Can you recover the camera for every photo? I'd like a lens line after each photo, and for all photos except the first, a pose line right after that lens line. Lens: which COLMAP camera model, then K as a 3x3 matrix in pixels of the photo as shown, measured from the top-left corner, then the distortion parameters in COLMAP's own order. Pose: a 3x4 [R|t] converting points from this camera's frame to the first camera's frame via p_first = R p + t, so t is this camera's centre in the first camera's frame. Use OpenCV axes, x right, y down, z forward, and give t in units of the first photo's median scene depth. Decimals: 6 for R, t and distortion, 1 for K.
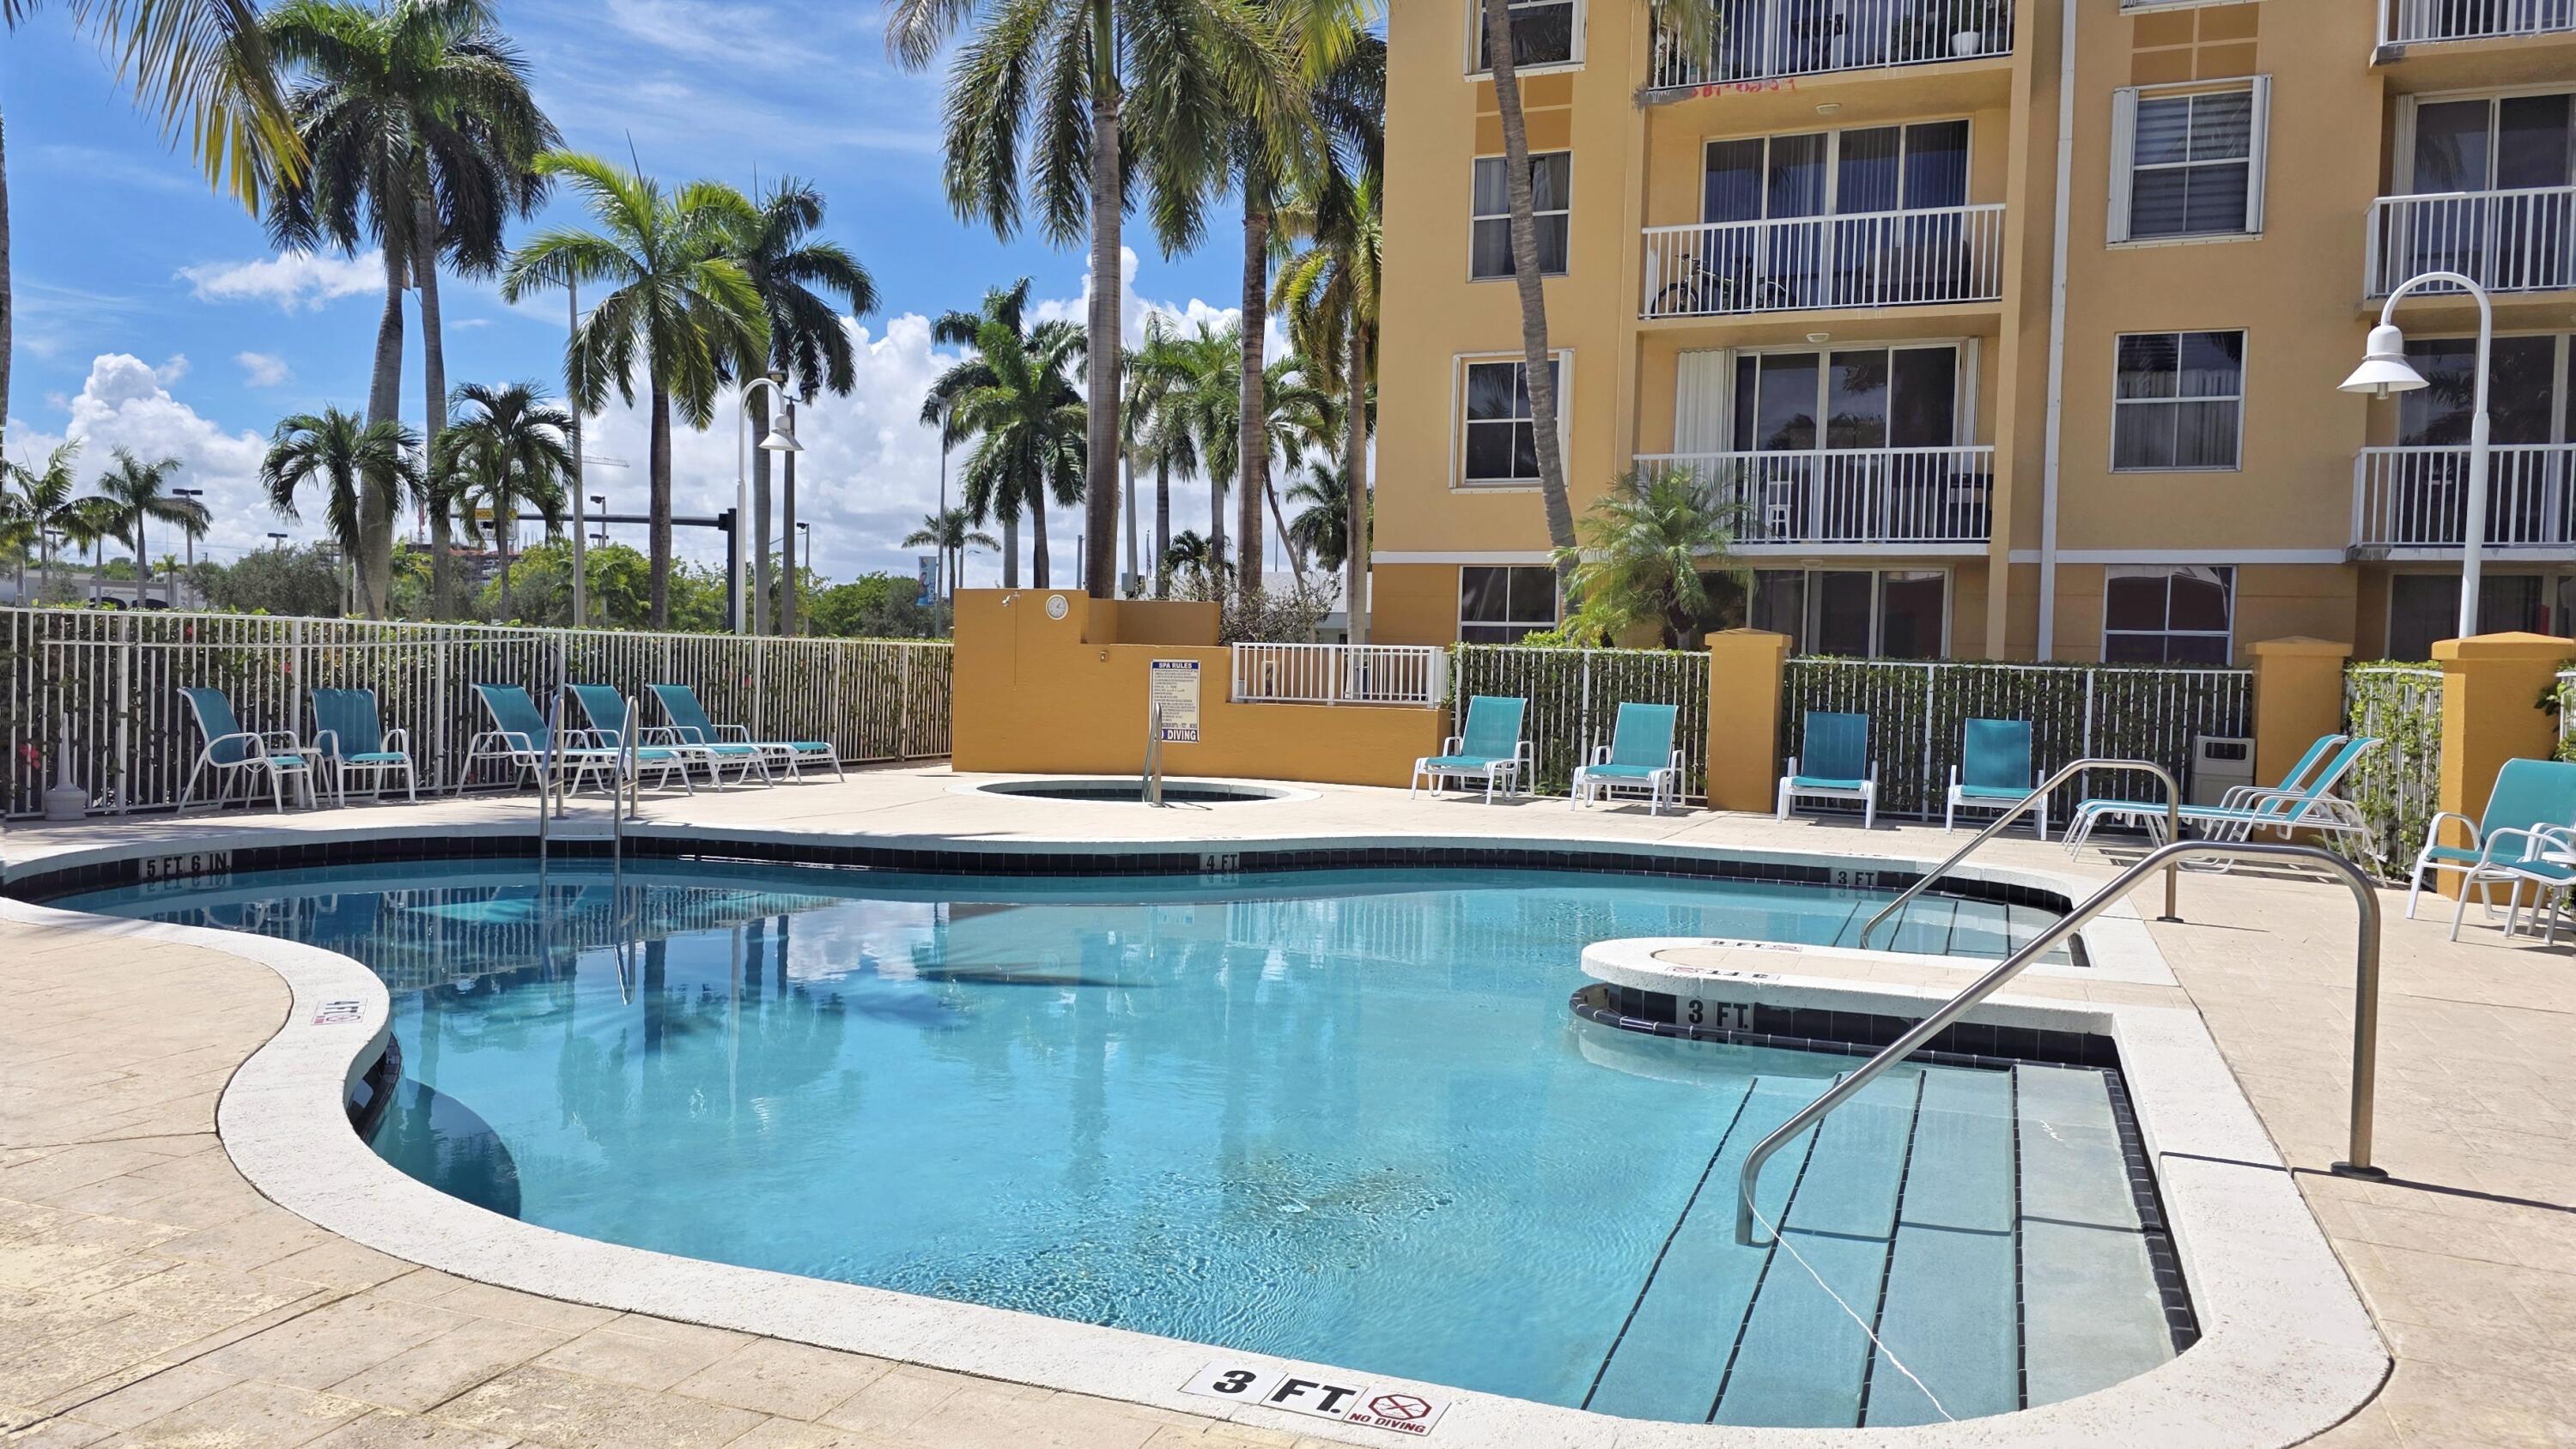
lens RADIAL K [[1828.8, 0, 1307.7], [0, 1828.8, 728.0], [0, 0, 1]] dist [0.033200, -0.004334]
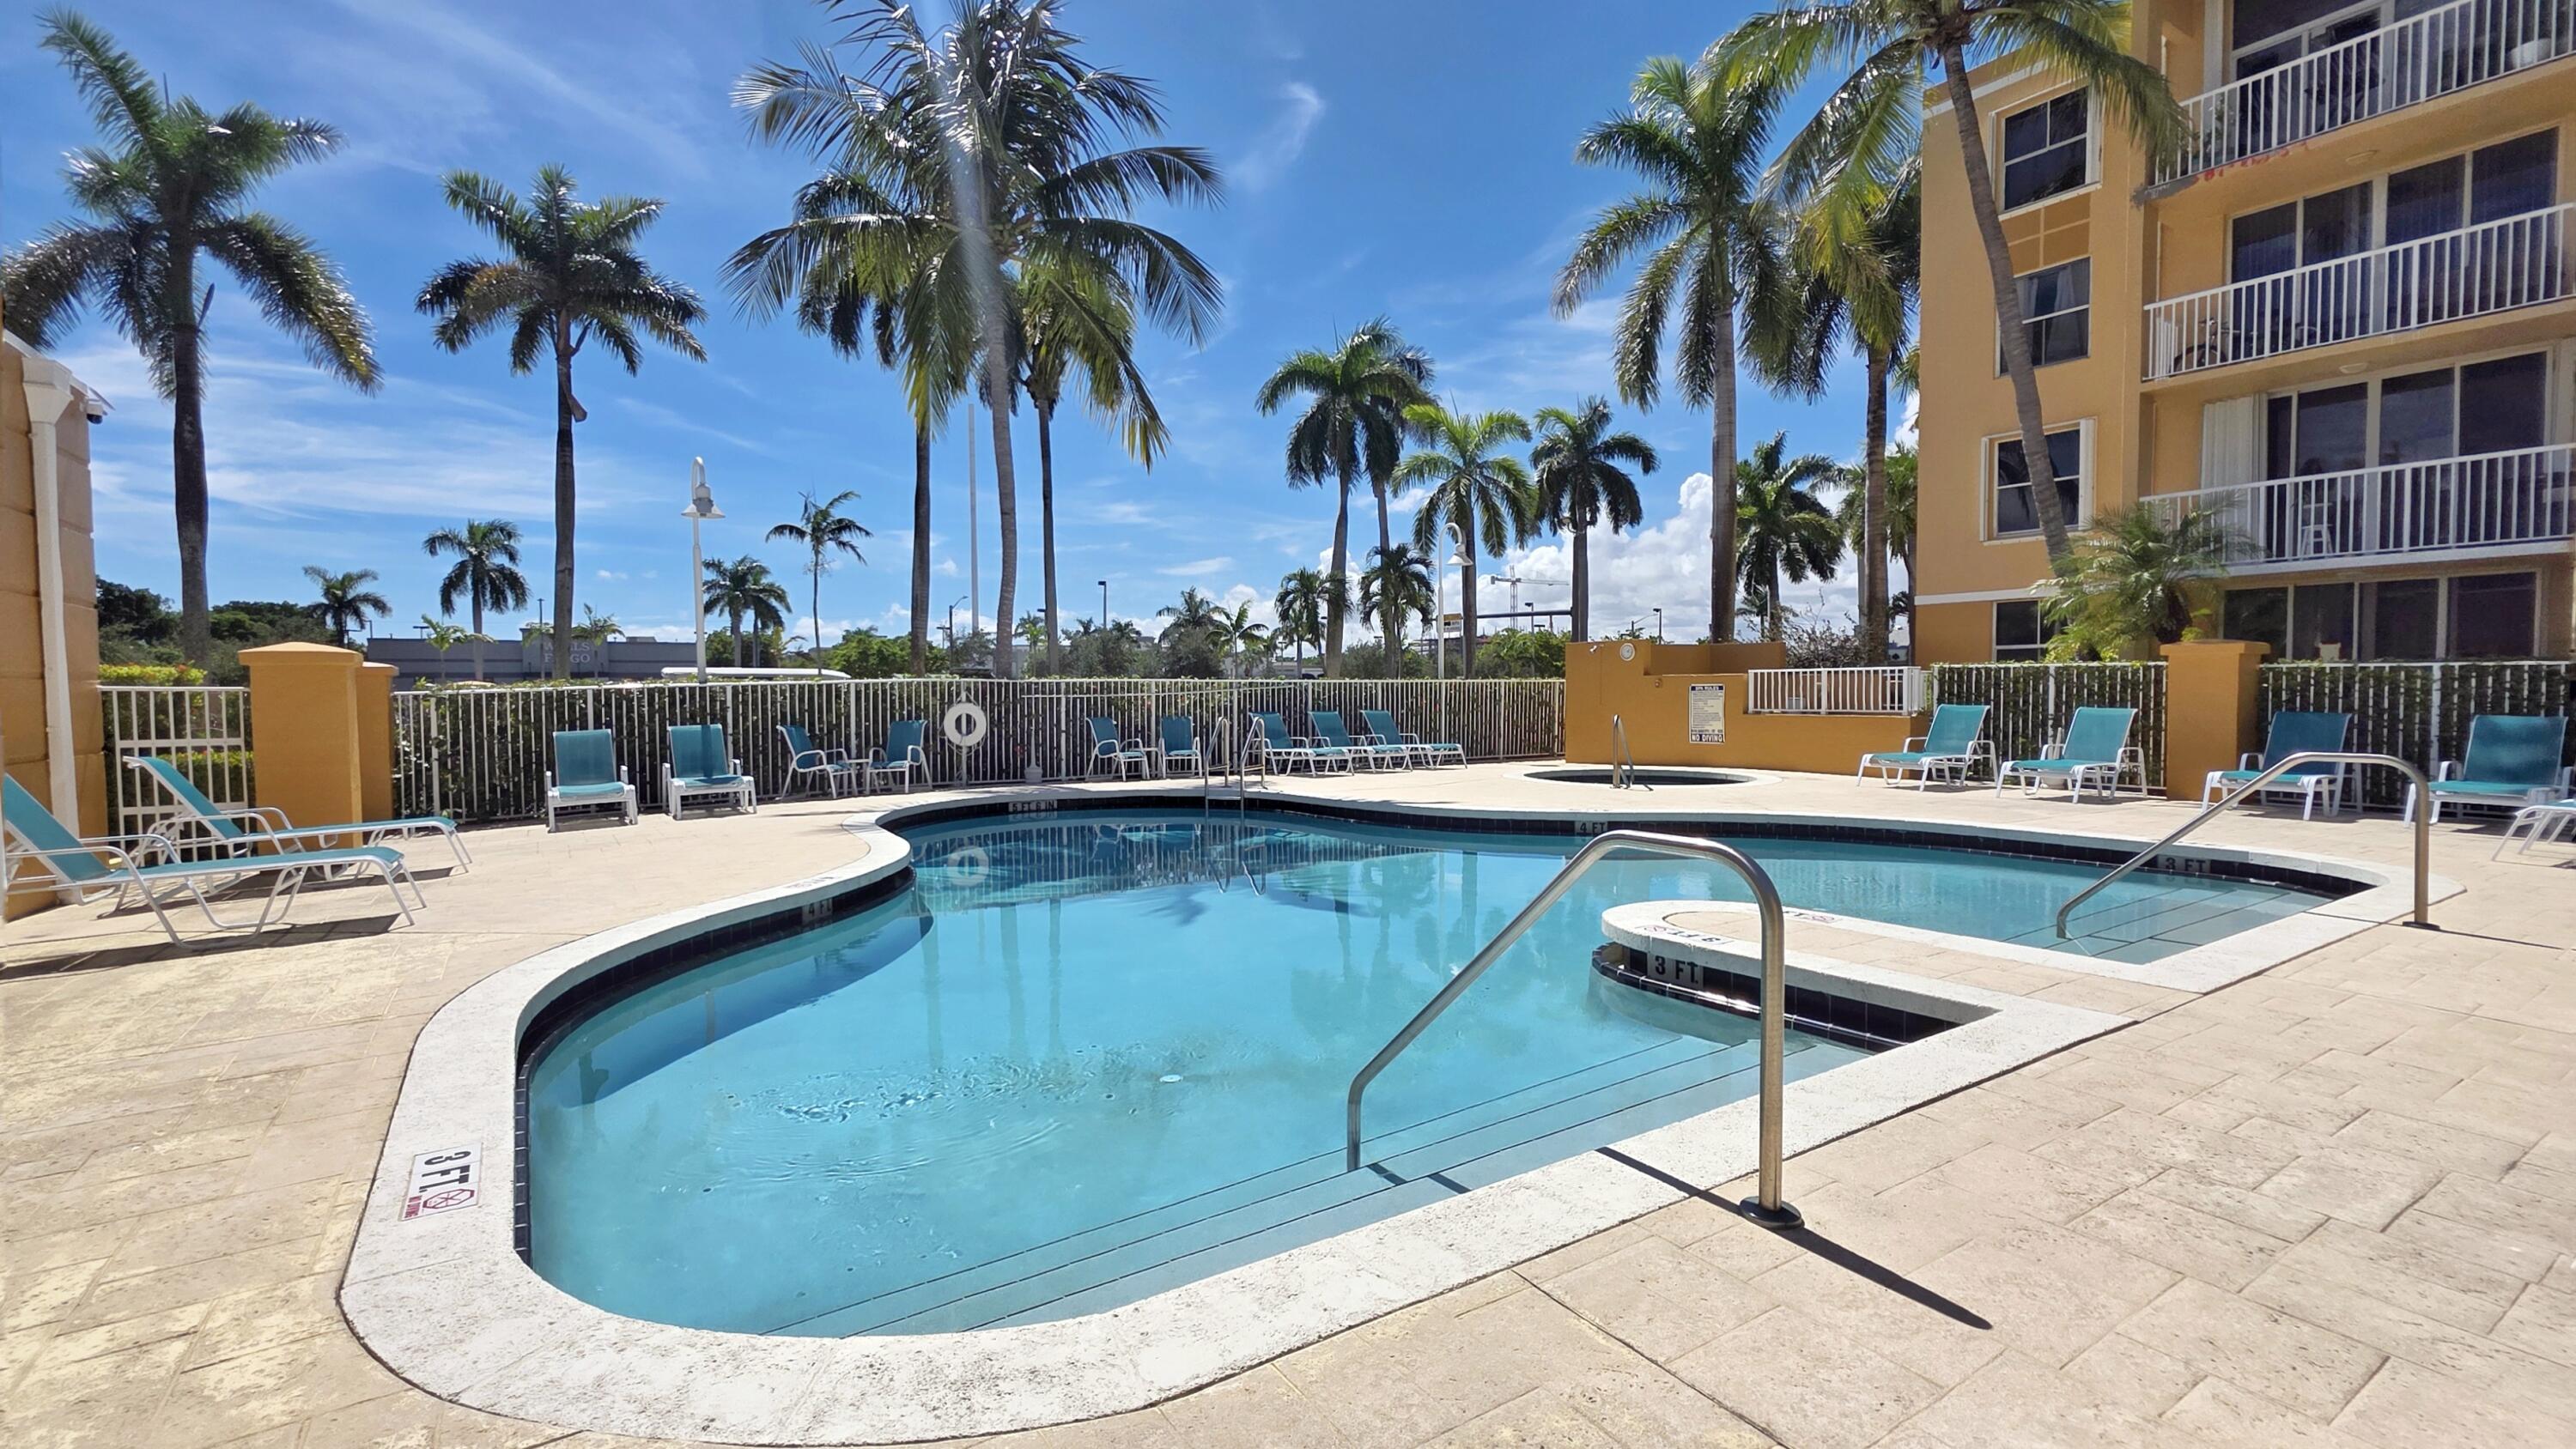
lens RADIAL K [[1114.9, 0, 1270.7], [0, 1114.9, 721.9], [0, 0, 1]] dist [-0.001602, -0.000361]
pose [[0.803471, -0.016382, -0.595118, 0.157938], [0.008402, 0.999834, -0.016179, 0.002449], [0.595284, 0.007999, 0.803475, 0.095929]]
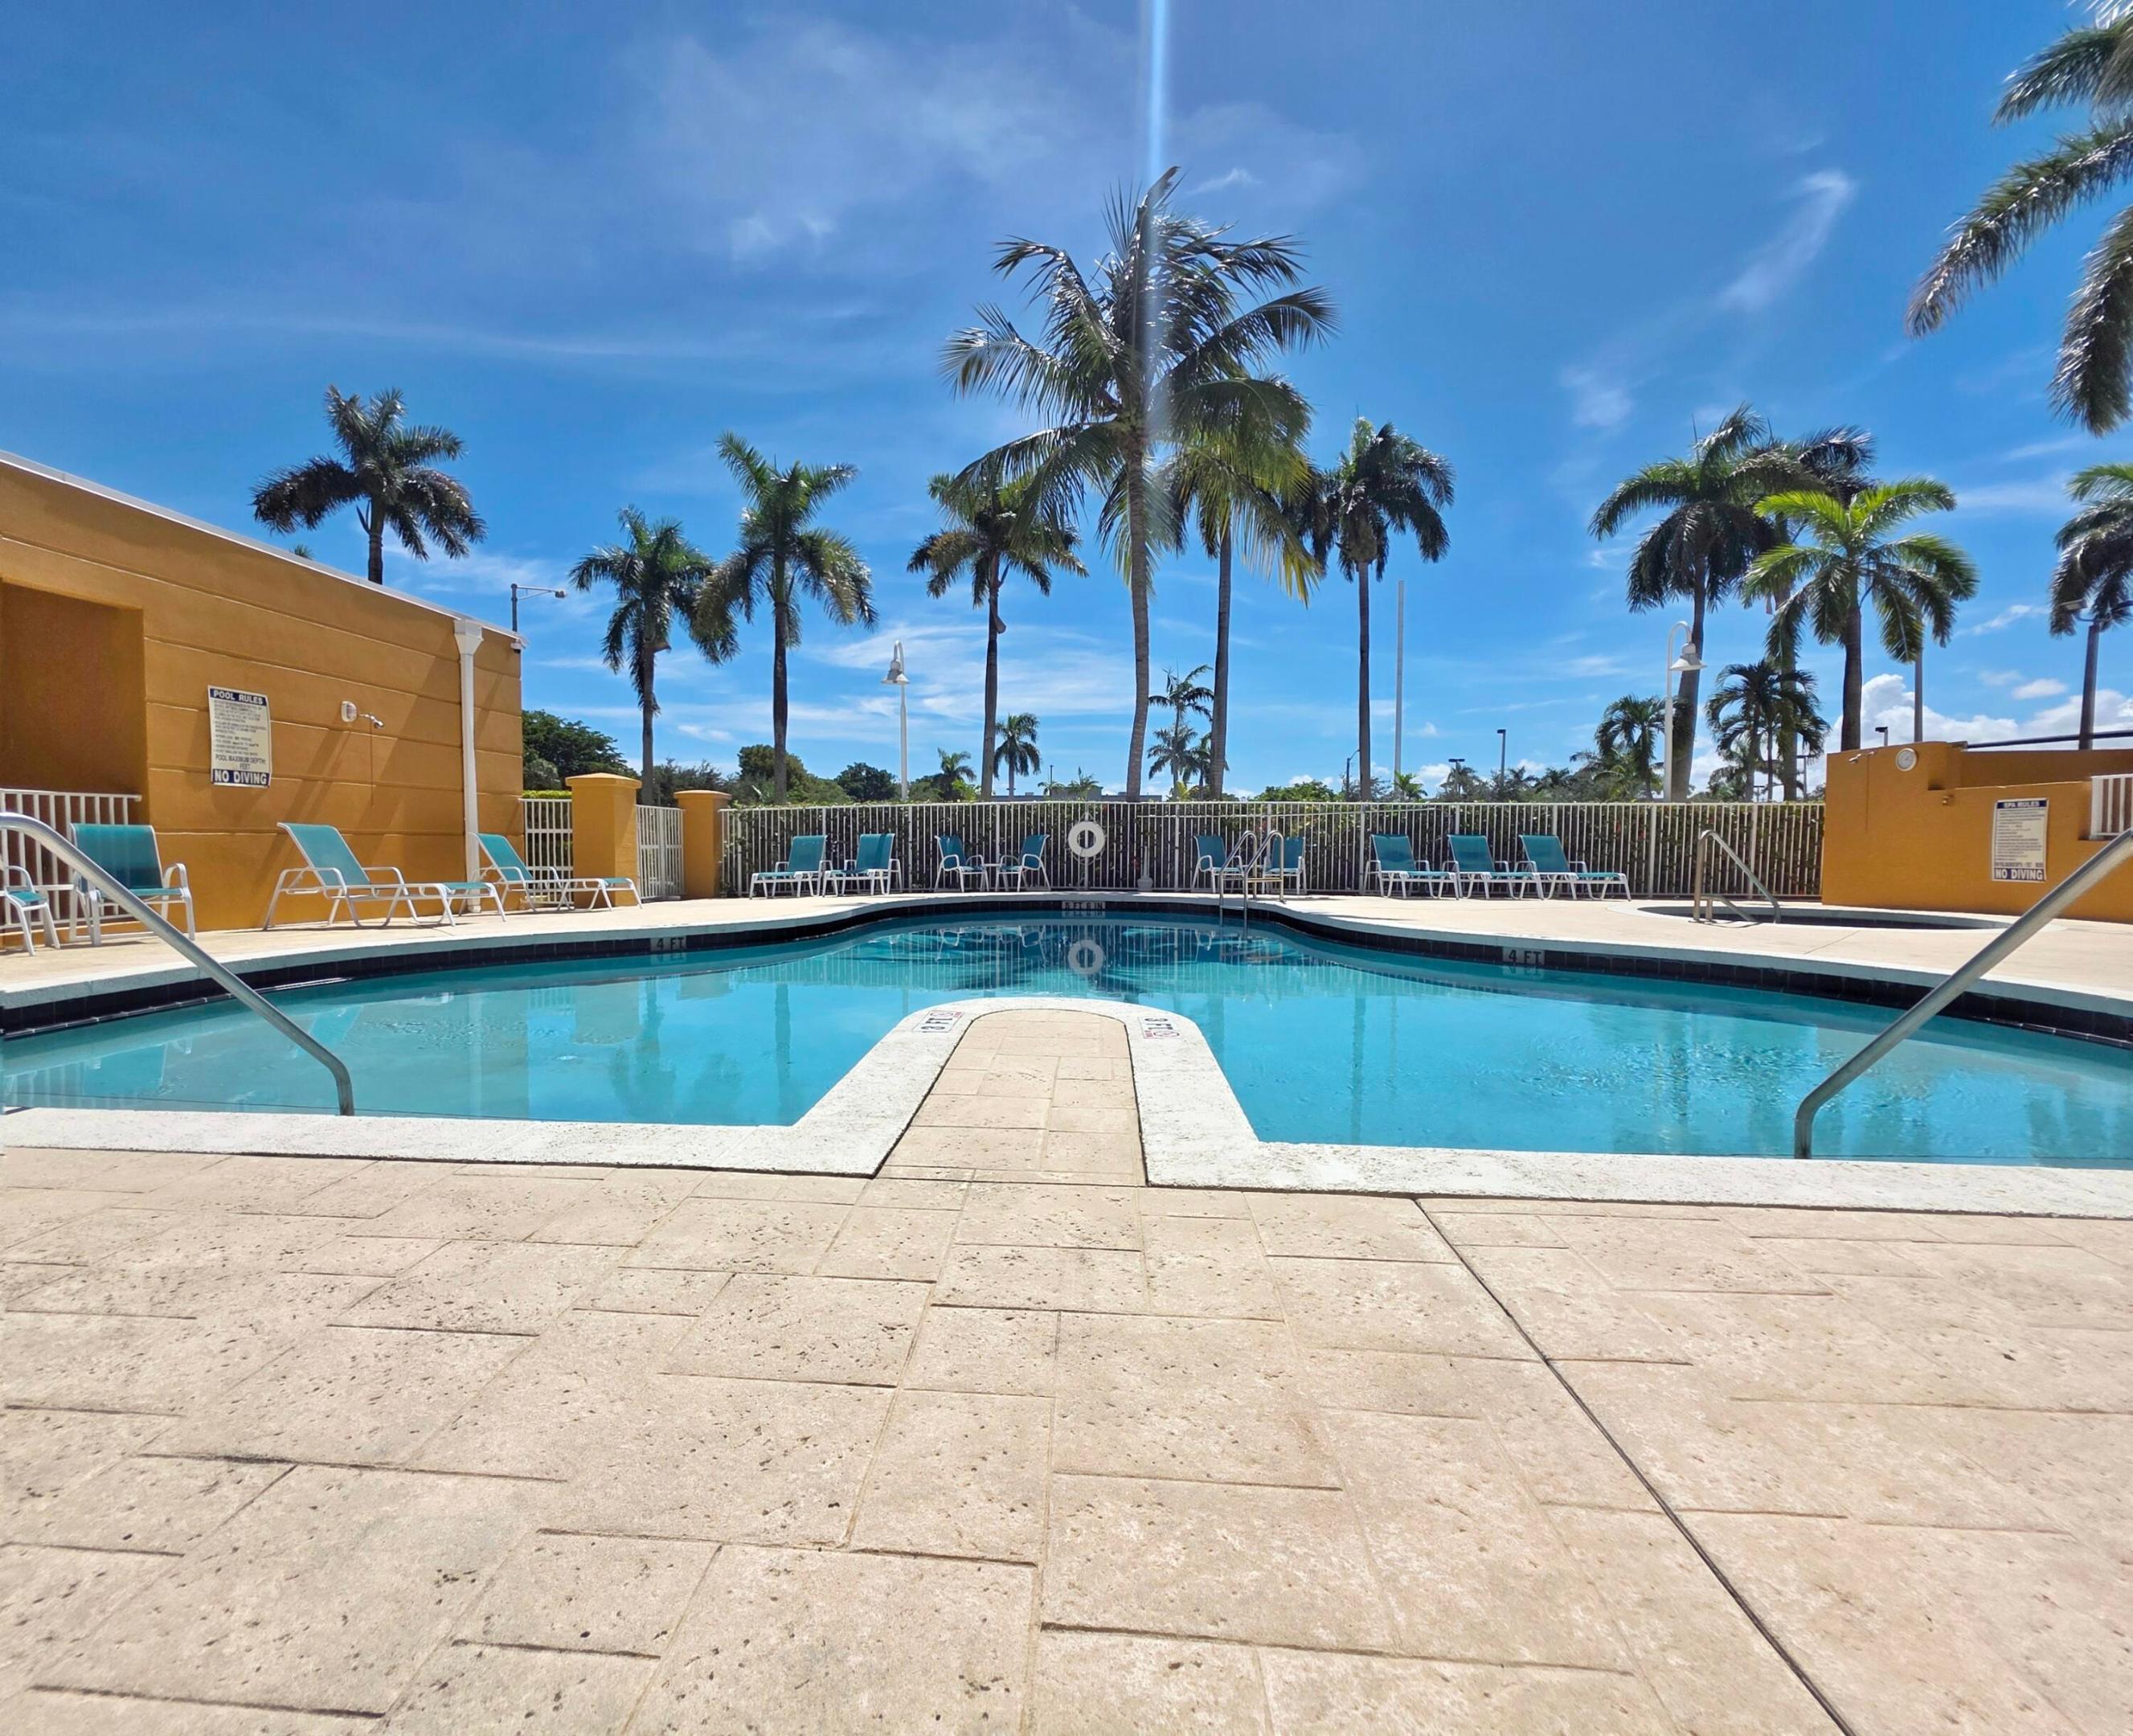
lens RADIAL K [[945.3, 0, 1058.8], [0, 945.3, 869.2], [0, 0, 1]] dist [-0.000335, -0.000448]
pose [[0.265099, 0.002510, -0.964218, 0.265883], [-0.029496, 0.999550, -0.005507, 0.018054], [0.963770, 0.029900, 0.265053, 0.331294]]
